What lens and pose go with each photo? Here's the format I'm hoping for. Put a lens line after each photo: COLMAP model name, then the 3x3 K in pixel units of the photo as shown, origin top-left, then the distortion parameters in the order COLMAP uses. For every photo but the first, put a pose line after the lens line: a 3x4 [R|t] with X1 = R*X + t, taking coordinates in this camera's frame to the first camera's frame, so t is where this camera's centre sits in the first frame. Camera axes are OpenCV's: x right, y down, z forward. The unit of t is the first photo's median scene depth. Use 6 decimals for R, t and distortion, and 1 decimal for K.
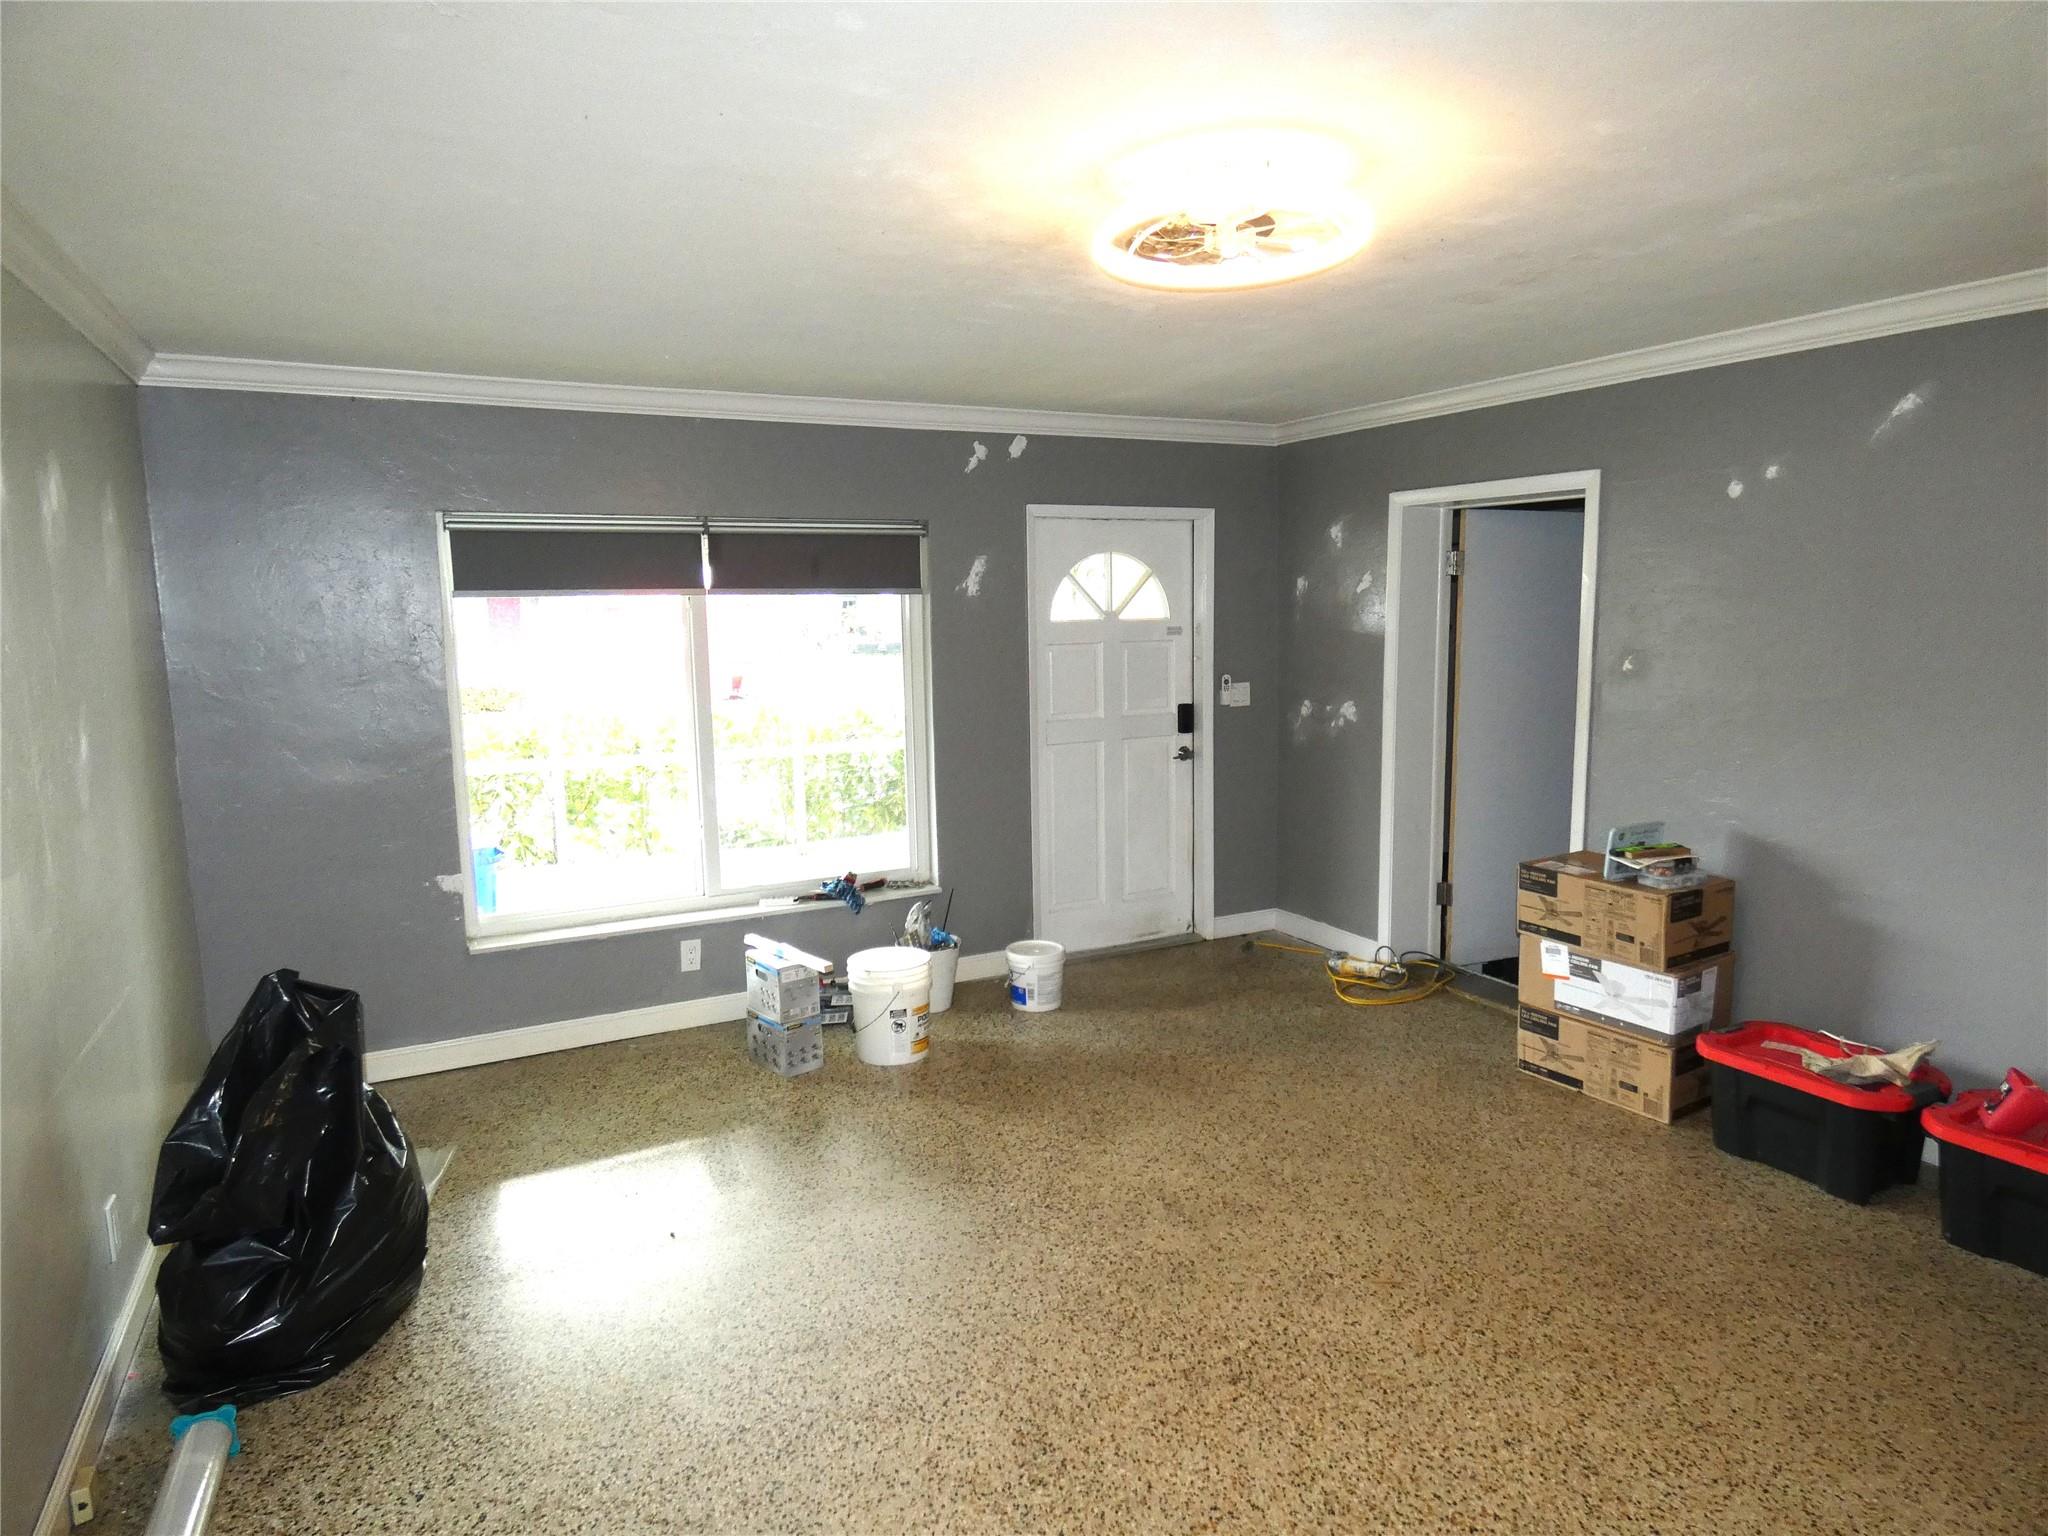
lens RADIAL K [[1238.3, 0, 1024.5], [0, 1238.3, 769.2], [0, 0, 1]] dist [0.003587, 0.000389]
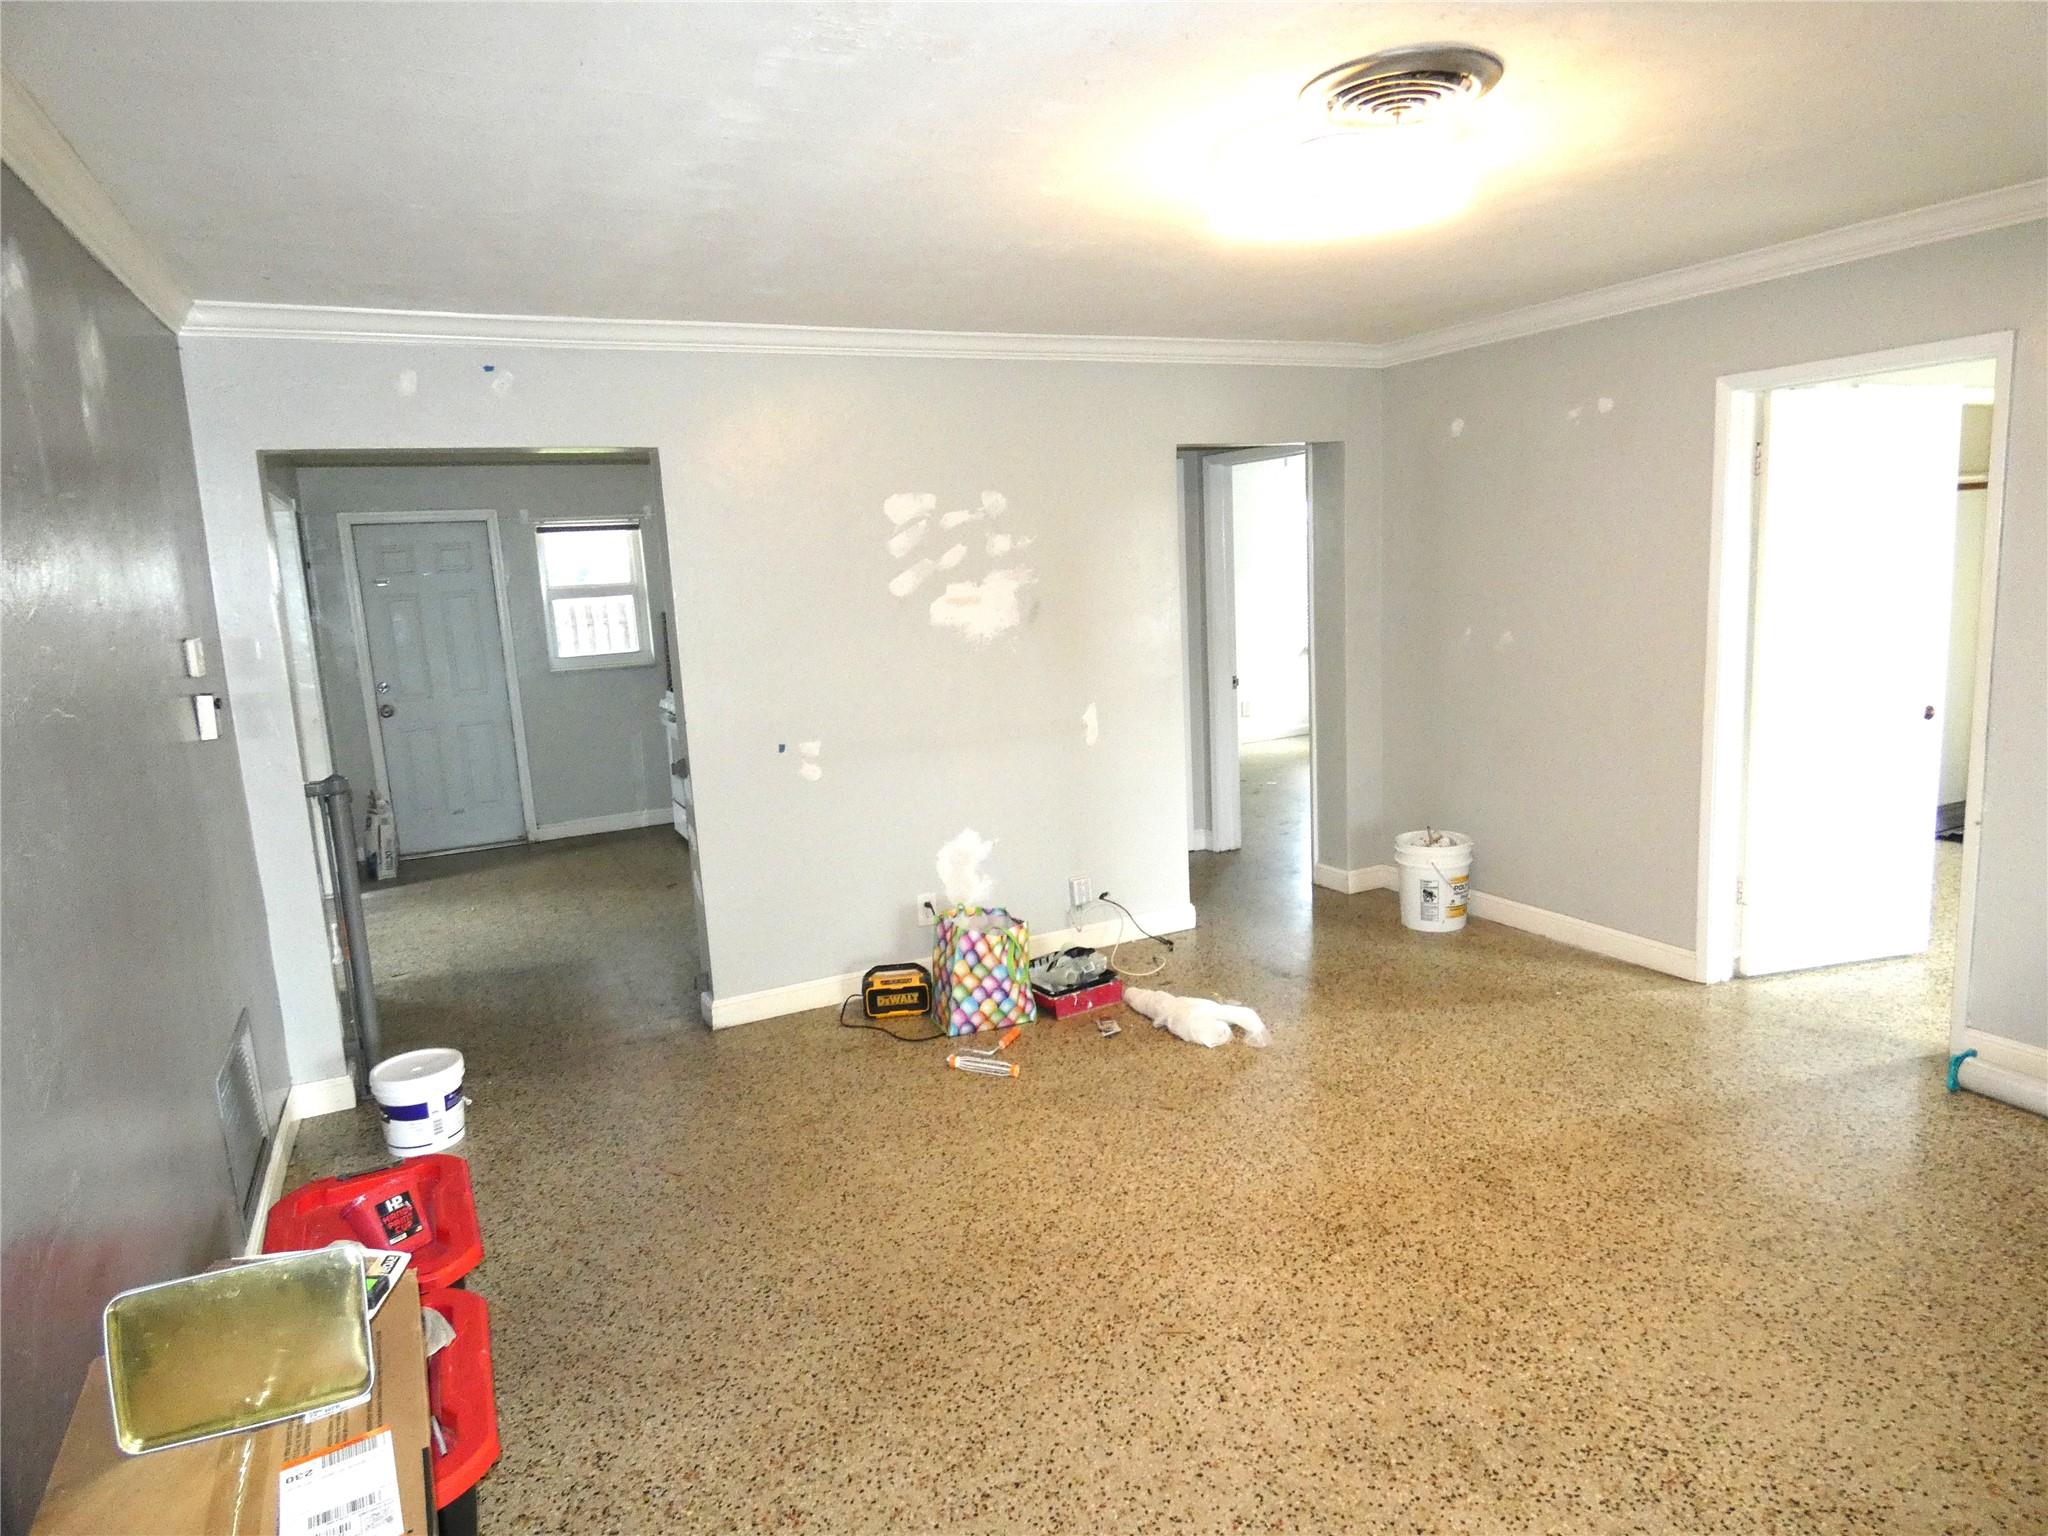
lens RADIAL K [[1238.3, 0, 1023.1], [0, 1238.3, 765.9], [0, 0, 1]] dist [0.003587, 0.000389]
pose [[-0.997335, 0.068981, 0.023752, 0.354695], [0.072934, 0.950741, 0.301283, -0.233998], [-0.001799, 0.302212, -0.953239, 1.720315]]
